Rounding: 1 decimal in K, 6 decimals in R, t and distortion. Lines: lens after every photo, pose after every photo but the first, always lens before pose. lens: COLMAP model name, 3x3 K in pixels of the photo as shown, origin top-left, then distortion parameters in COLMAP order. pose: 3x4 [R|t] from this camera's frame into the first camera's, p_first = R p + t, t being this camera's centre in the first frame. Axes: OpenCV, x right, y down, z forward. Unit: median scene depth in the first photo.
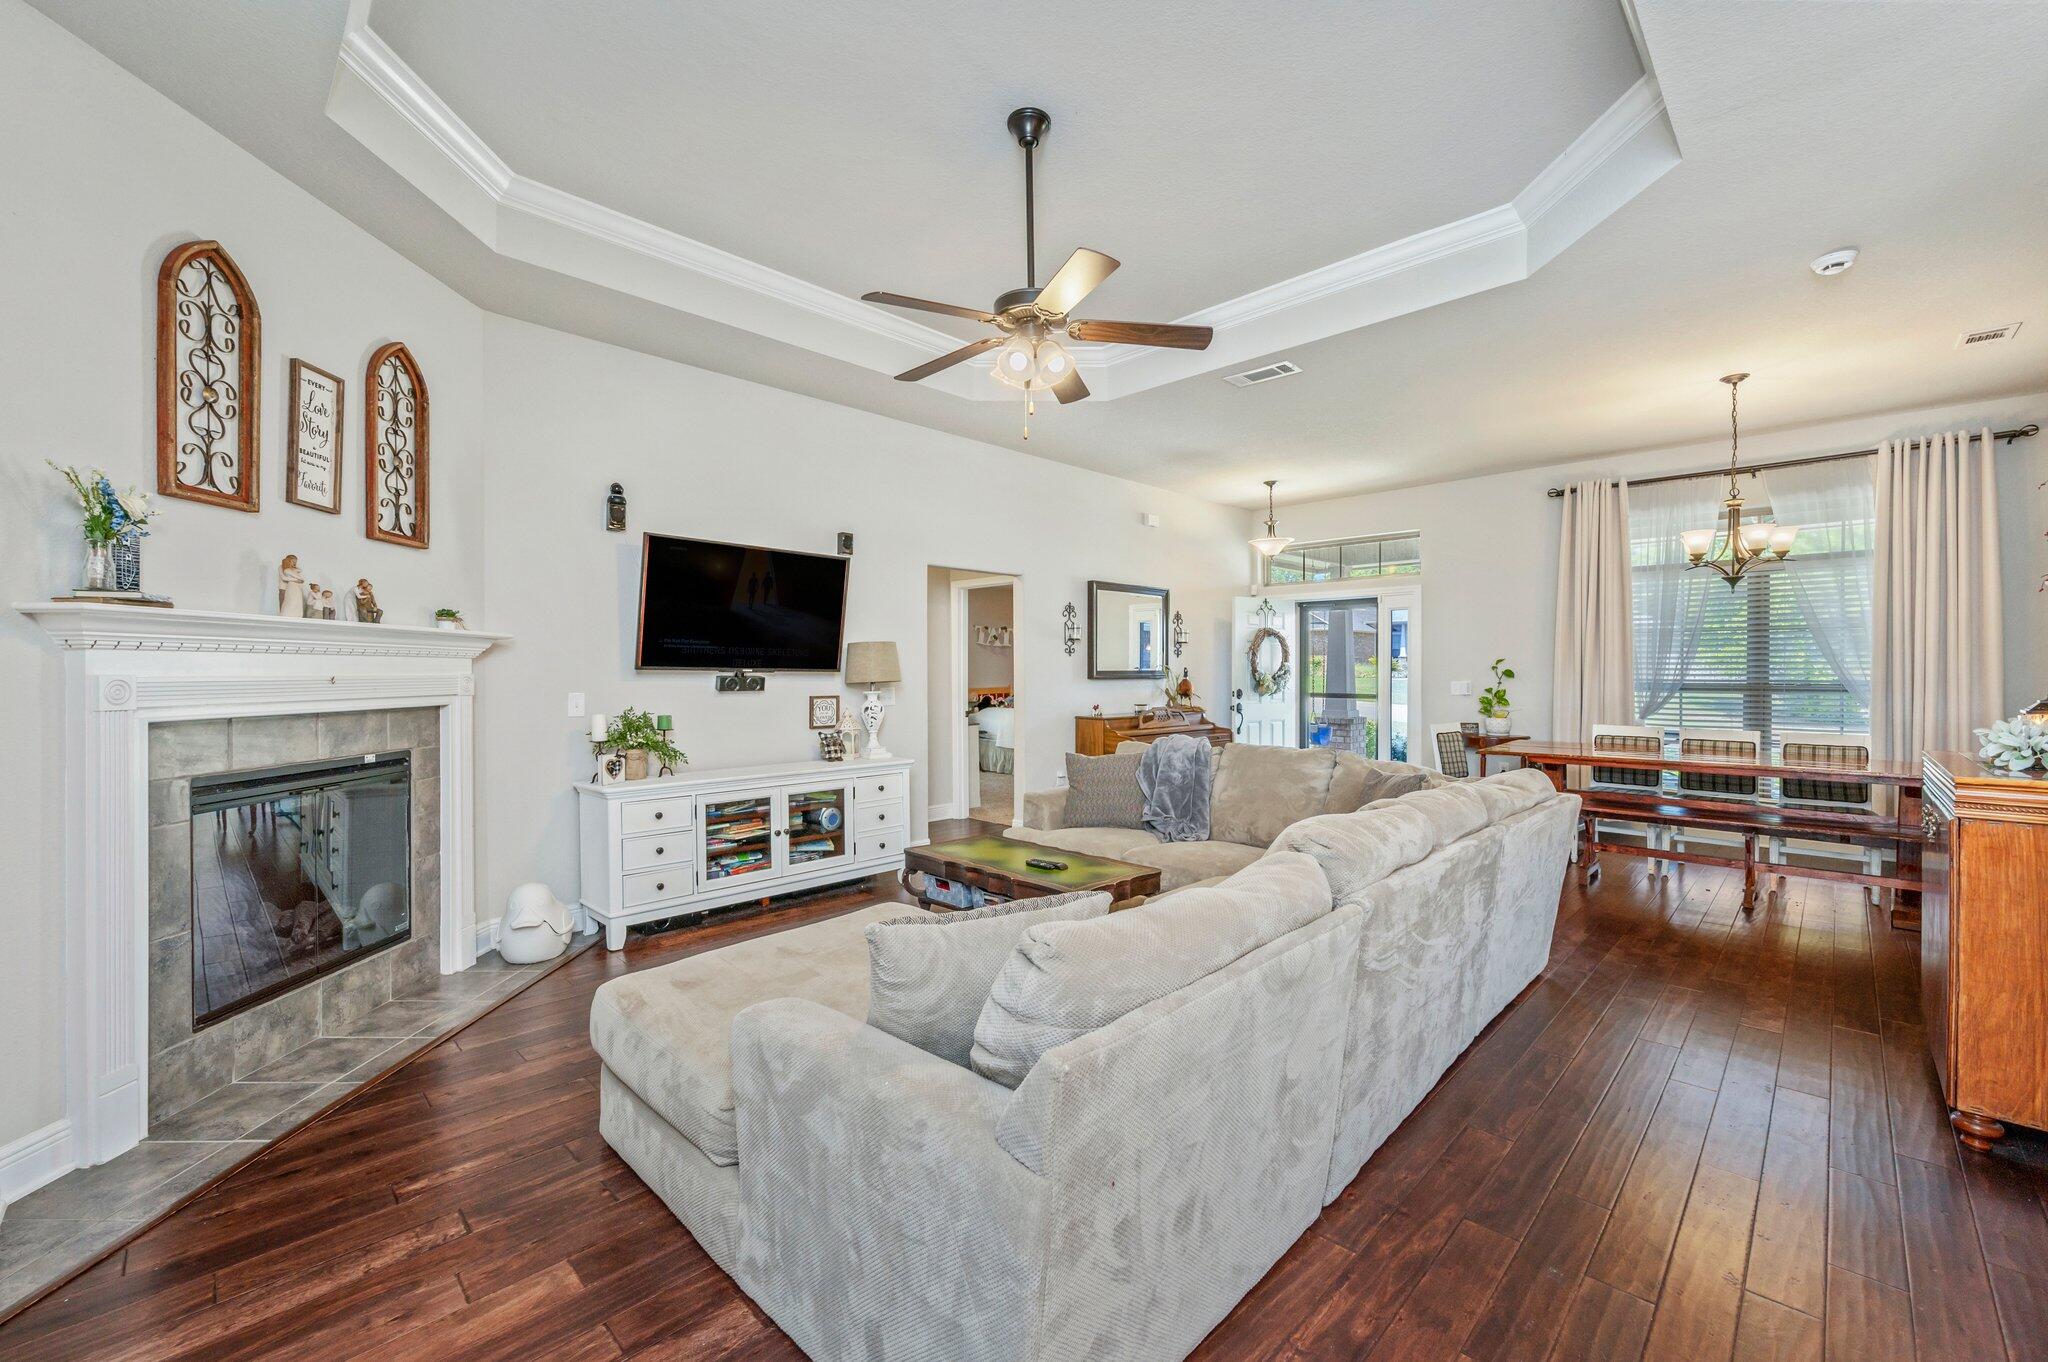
lens RADIAL K [[835.9, 0, 998.8], [0, 835.9, 673.9], [0, 0, 1]] dist [-0.004831, 0.000448]
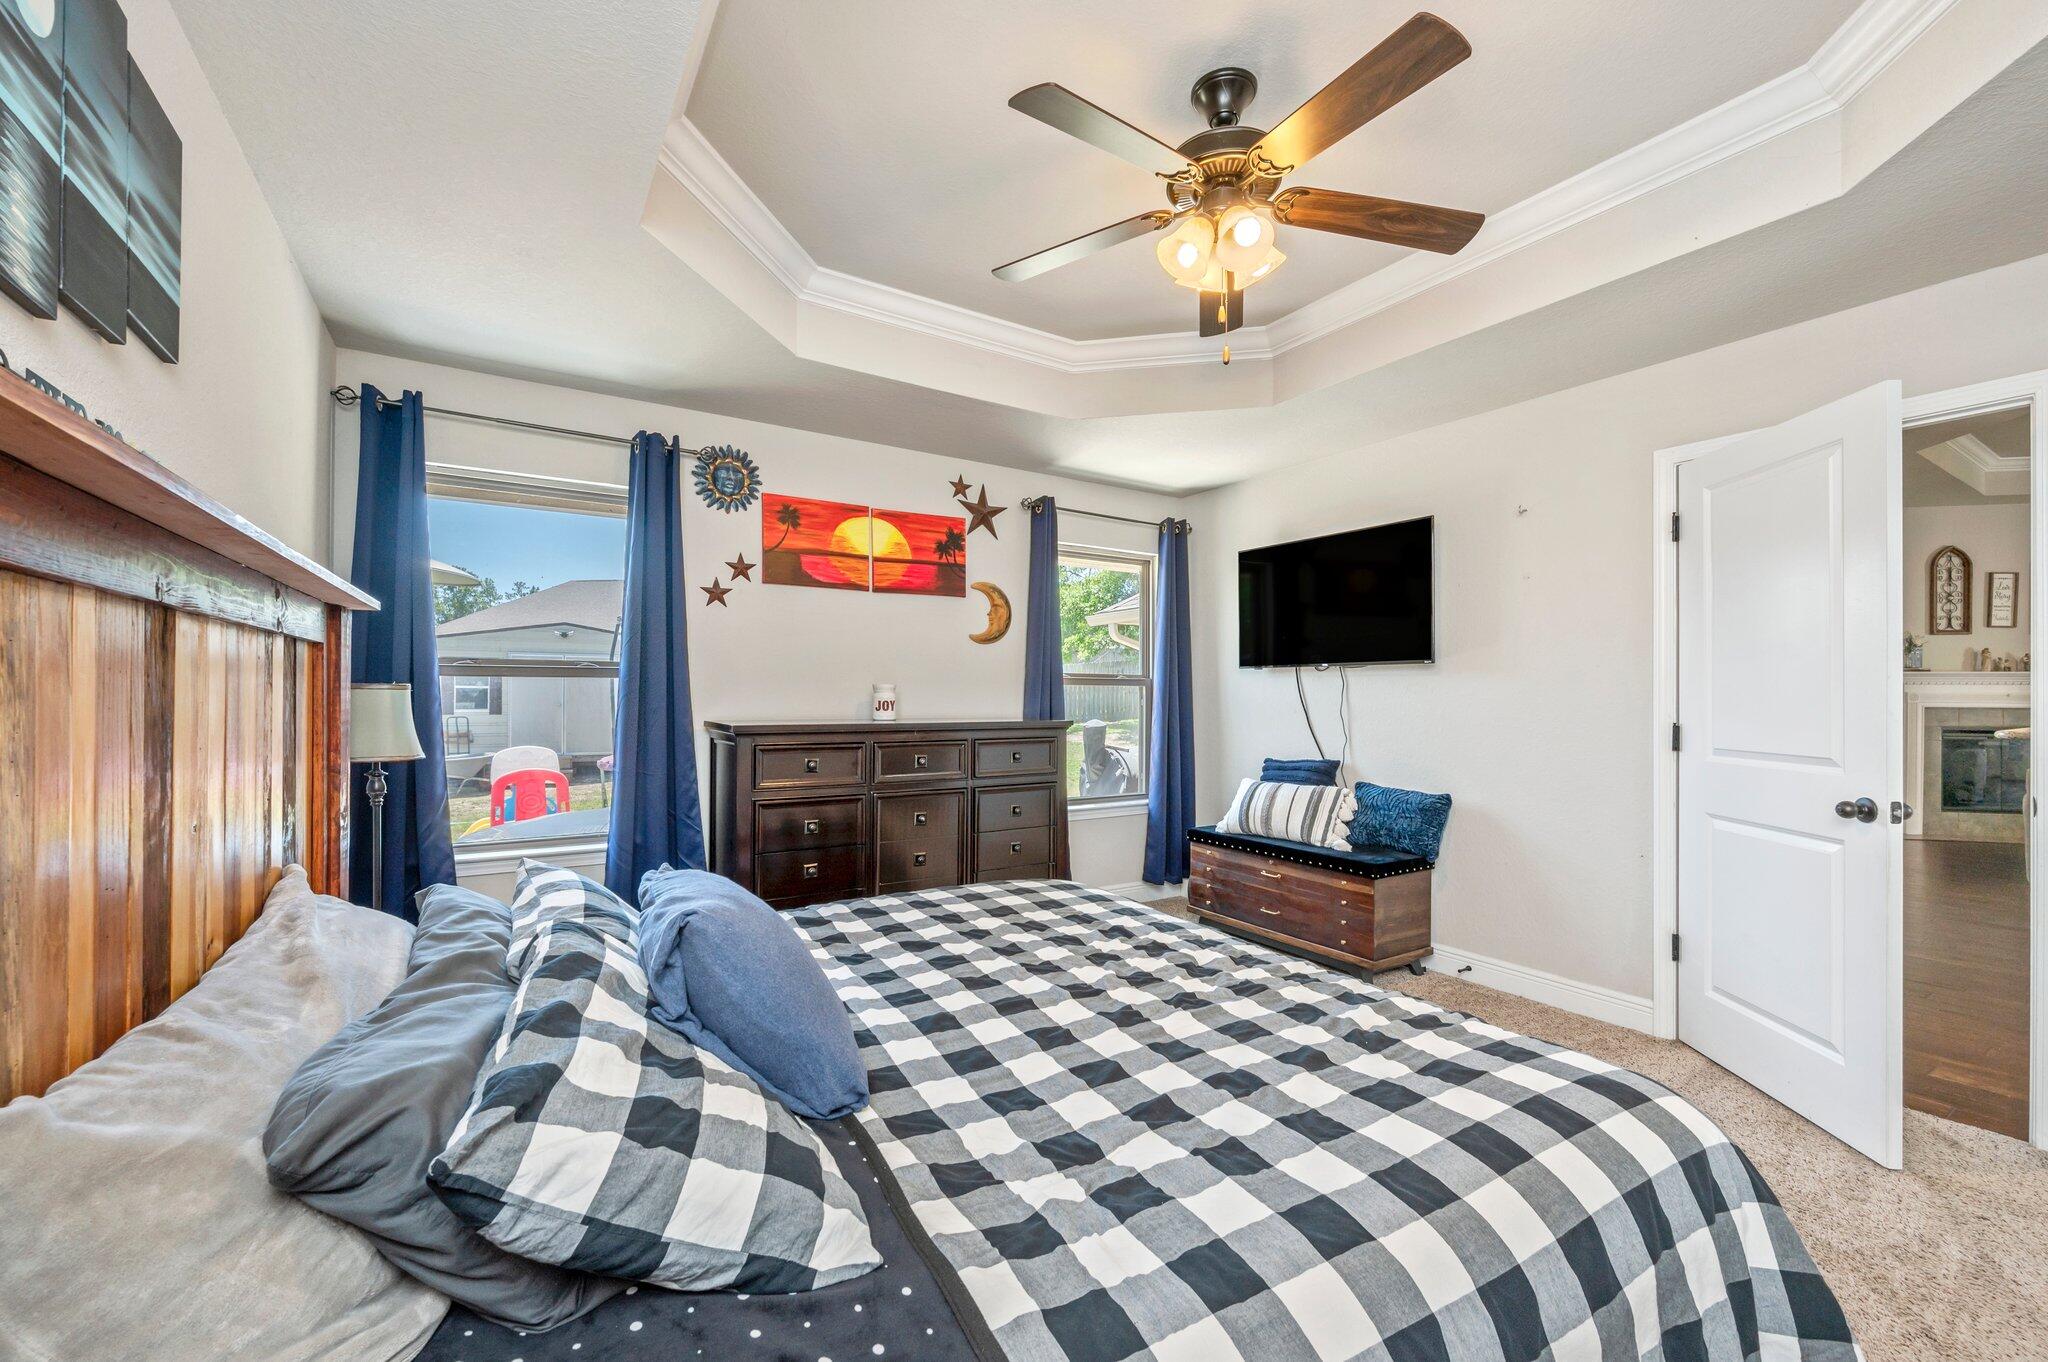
lens RADIAL K [[835.9, 0, 1029.3], [0, 835.9, 690.8], [0, 0, 1]] dist [-0.004831, 0.000448]
pose [[-0.192414, -0.006139, -0.981295, 1.565583], [-0.010330, 0.999938, -0.004230, 0.025068], [0.981260, 0.009323, -0.192465, -0.994482]]
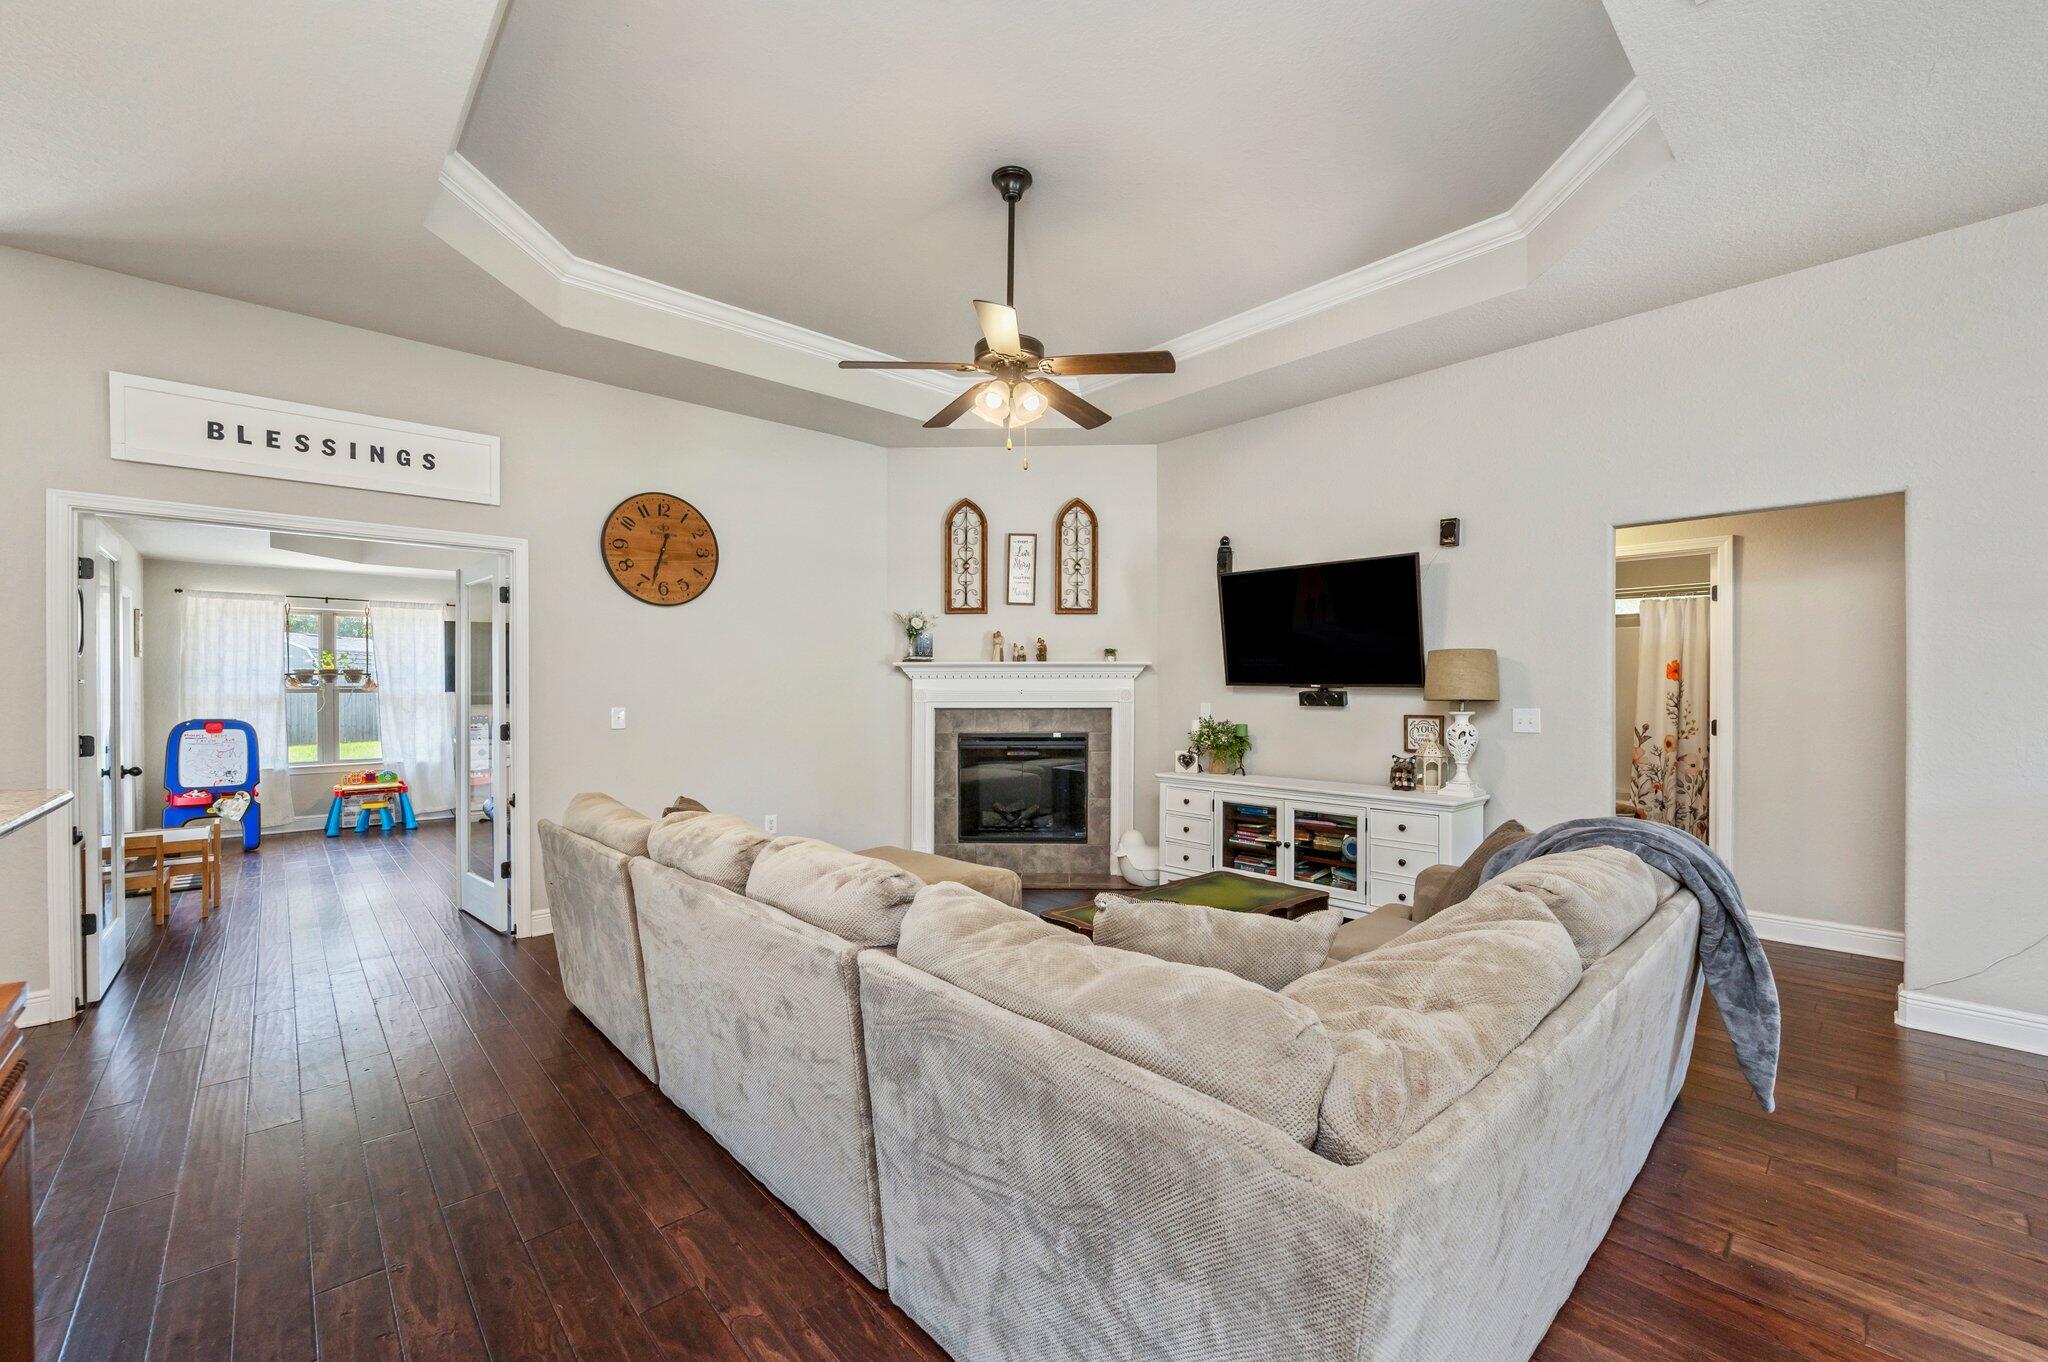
lens RADIAL K [[835.9, 0, 1036.9], [0, 835.9, 690.1], [0, 0, 1]] dist [-0.004831, 0.000448]
pose [[-0.025124, 0.002042, -0.999682, 0.814656], [-0.003617, 0.999991, 0.002134, -0.000212], [0.999678, 0.003670, -0.025116, 0.763155]]
